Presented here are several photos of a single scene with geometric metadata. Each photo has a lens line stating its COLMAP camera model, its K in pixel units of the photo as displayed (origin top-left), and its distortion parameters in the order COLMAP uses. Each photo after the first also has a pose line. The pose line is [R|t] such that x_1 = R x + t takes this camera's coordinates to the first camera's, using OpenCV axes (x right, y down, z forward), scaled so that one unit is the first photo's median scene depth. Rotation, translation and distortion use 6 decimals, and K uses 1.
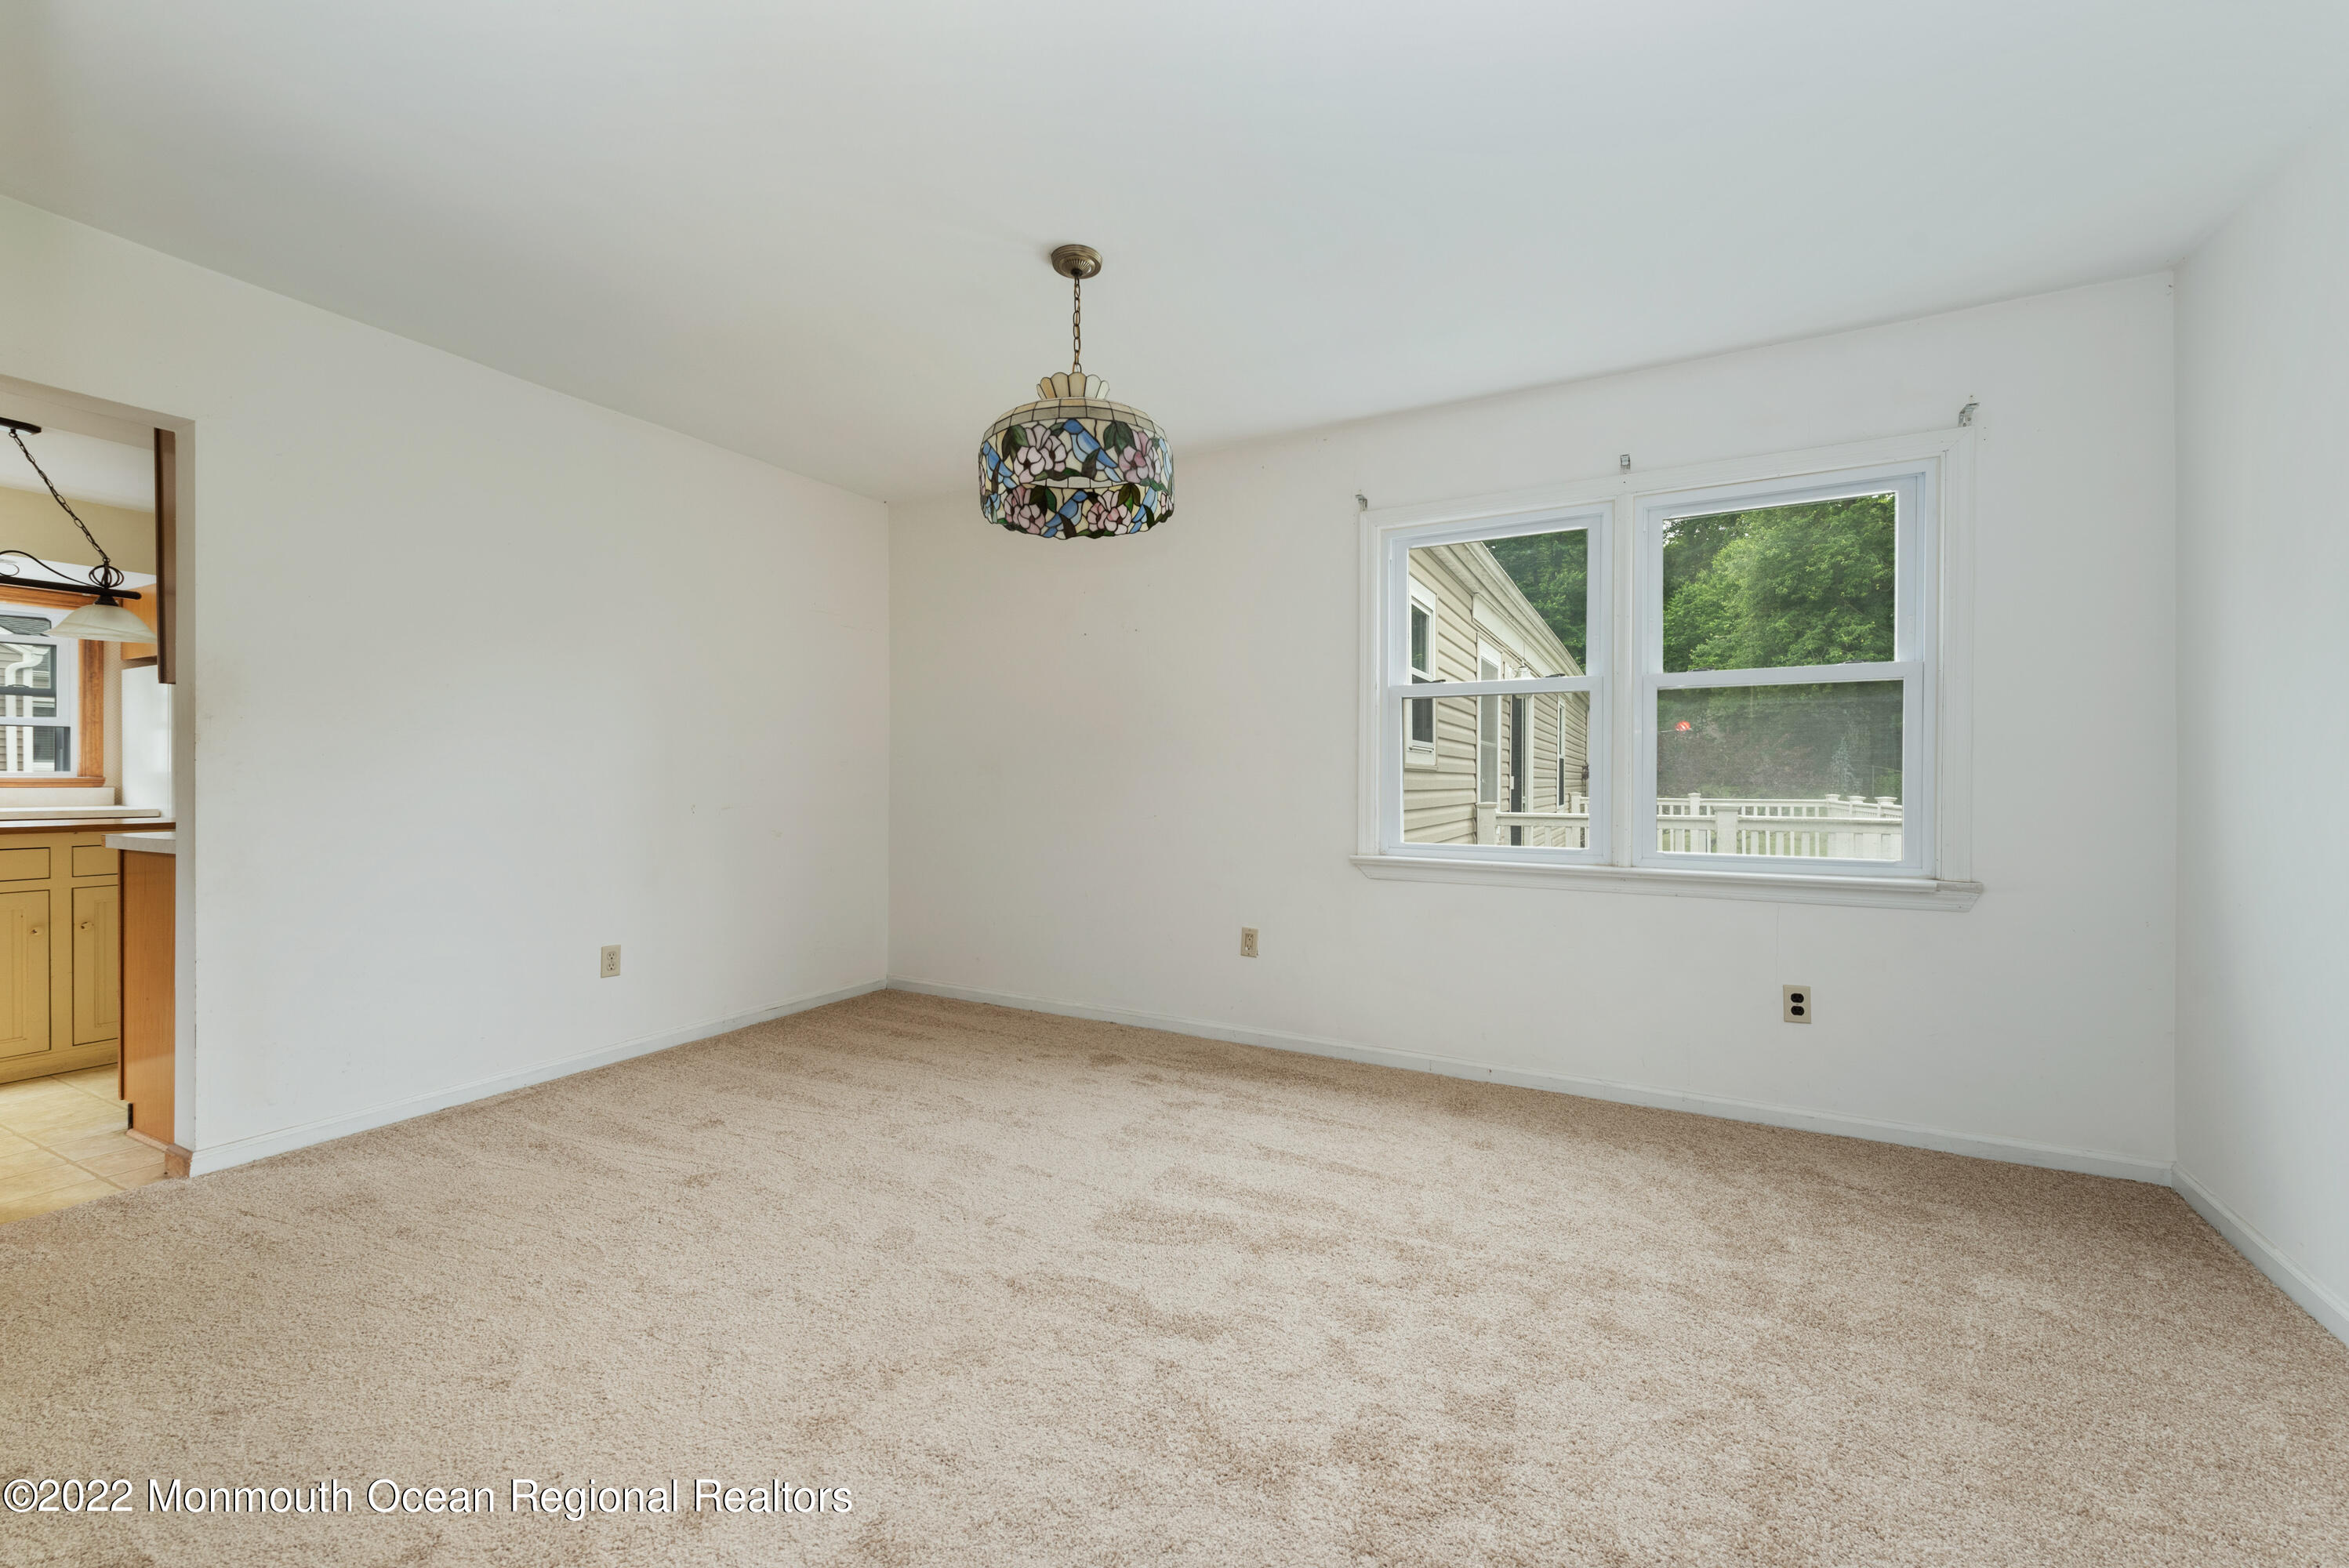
lens RADIAL K [[924.4, 0, 1177.9], [0, 924.4, 787.2], [0, 0, 1]] dist [0.012977, -0.002167]
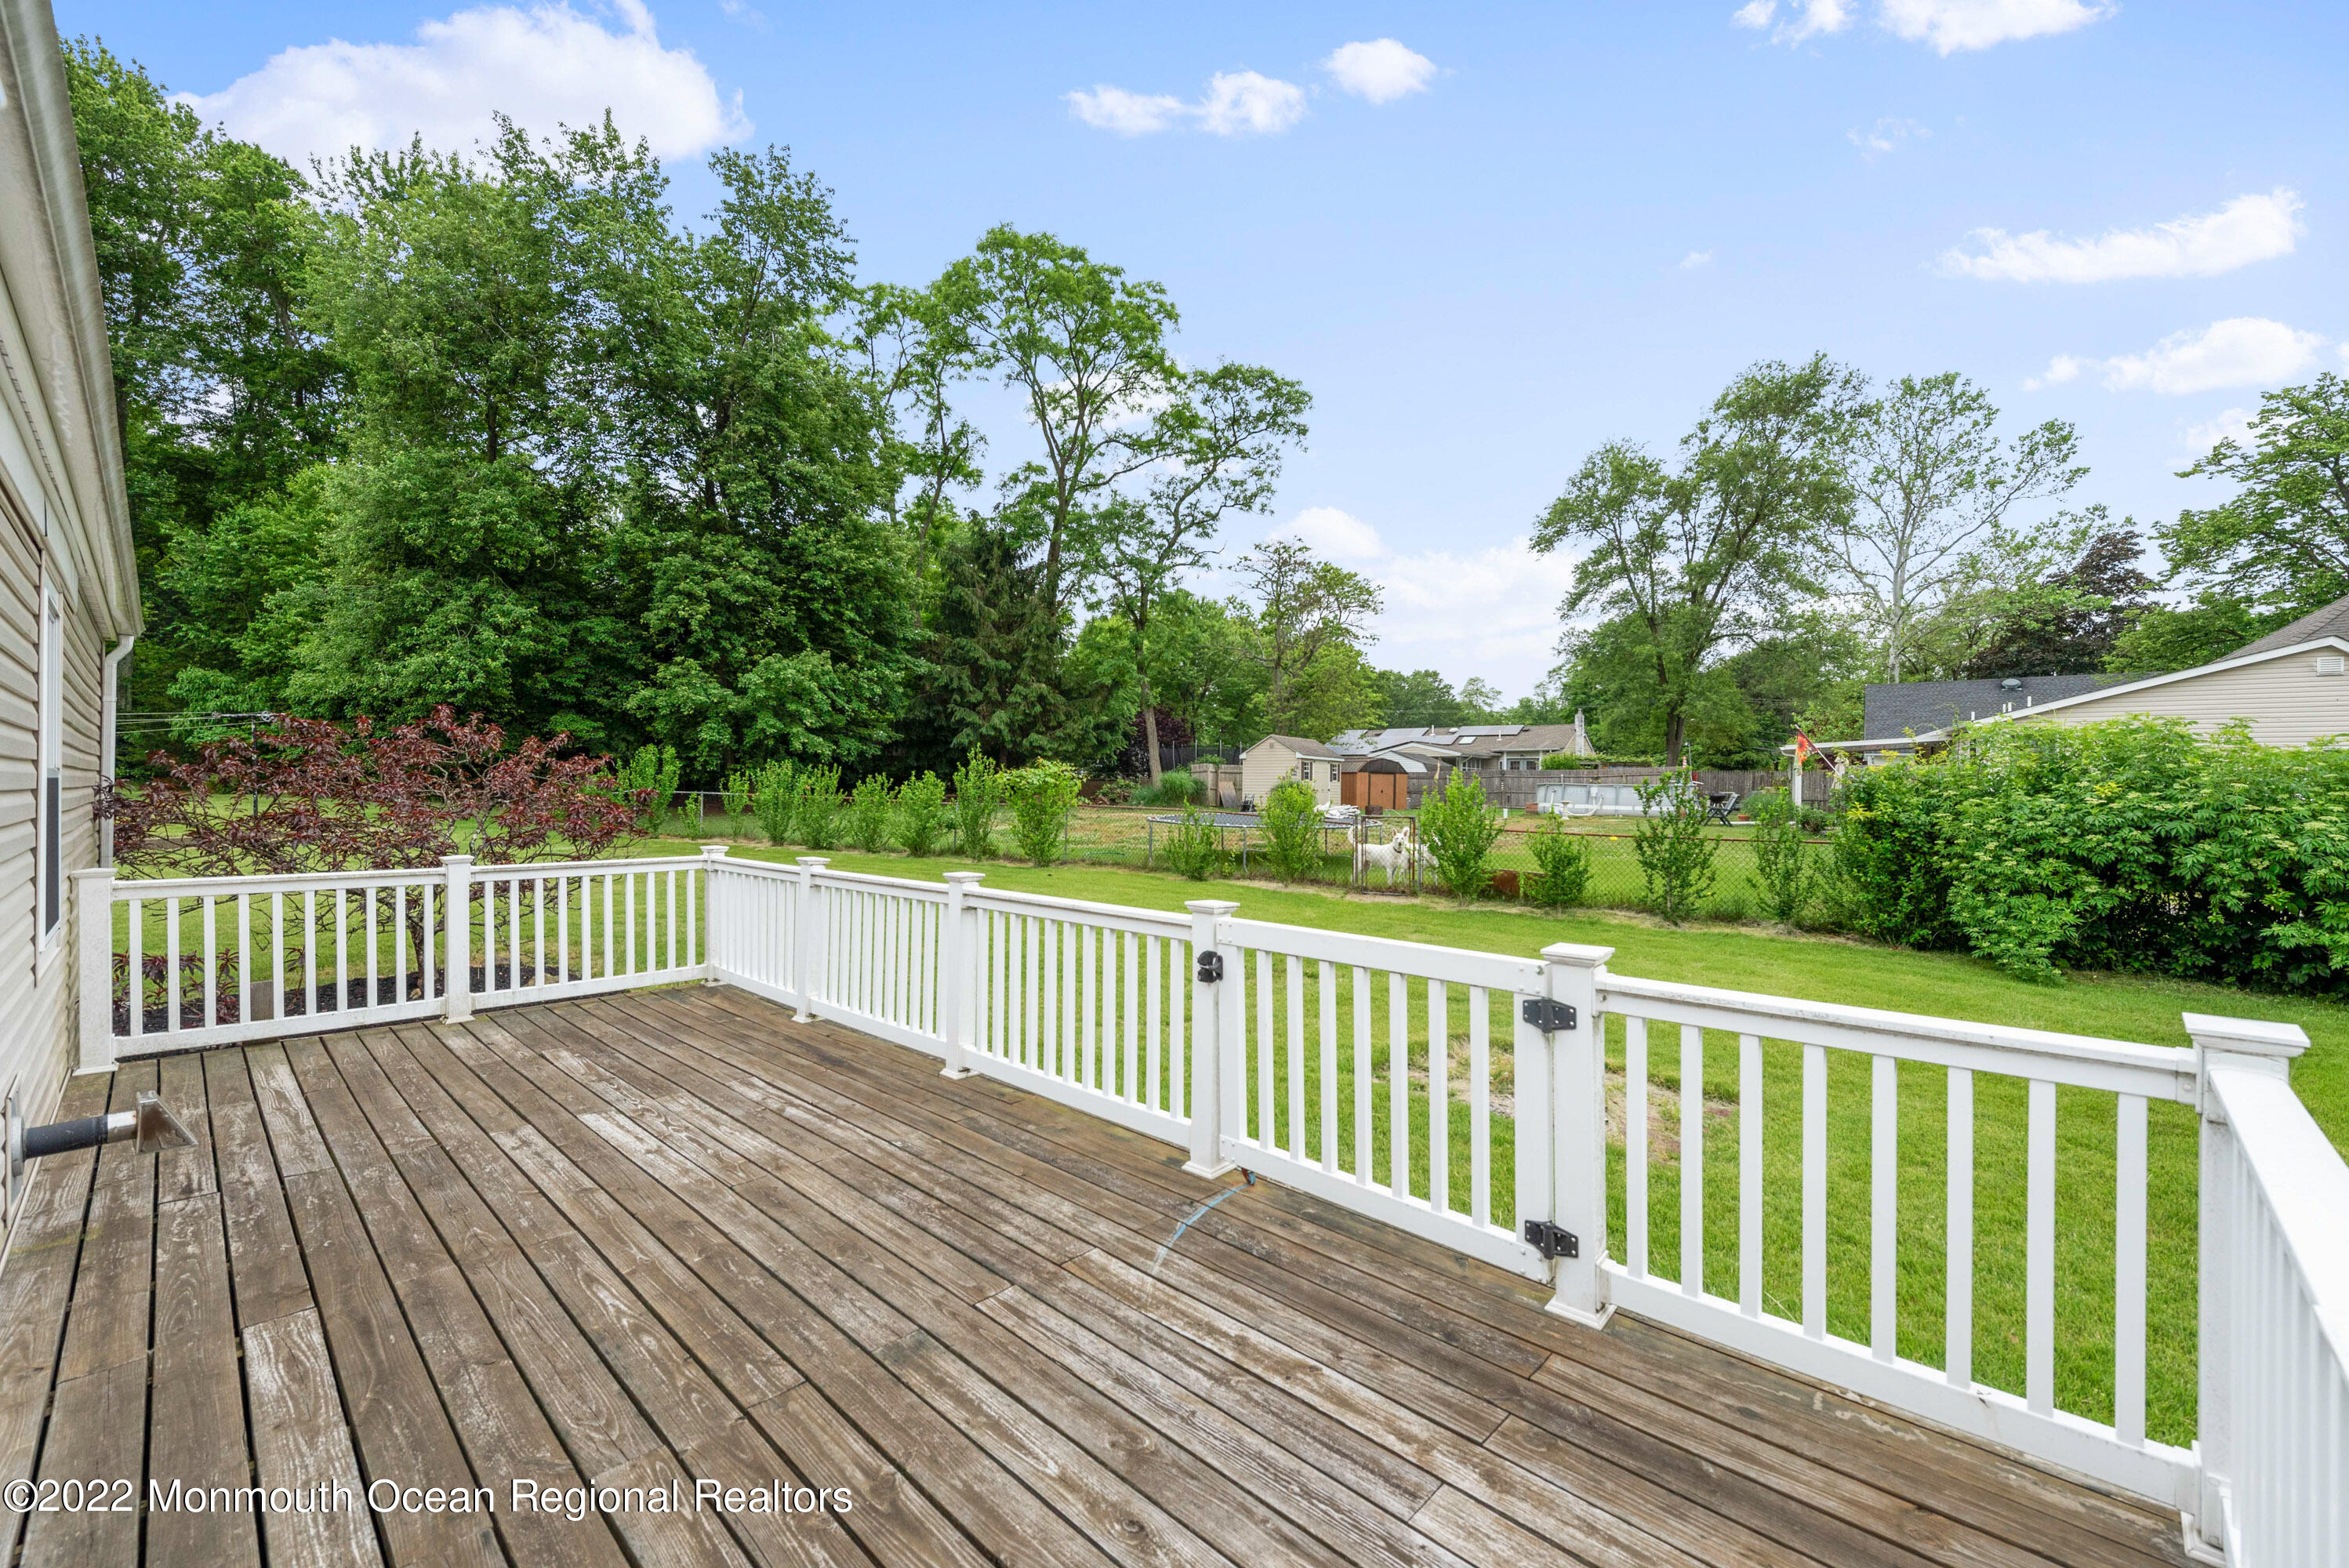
lens RADIAL K [[924.1, 0, 1178.2], [0, 924.1, 784.4], [0, 0, 1]] dist [0.002411, 0.000104]
pose [[0.259951, 0.007861, 0.965590, 0.093956], [-0.008229, 0.999949, -0.005925, -0.015959], [-0.965587, -0.006405, 0.260002, 0.215983]]
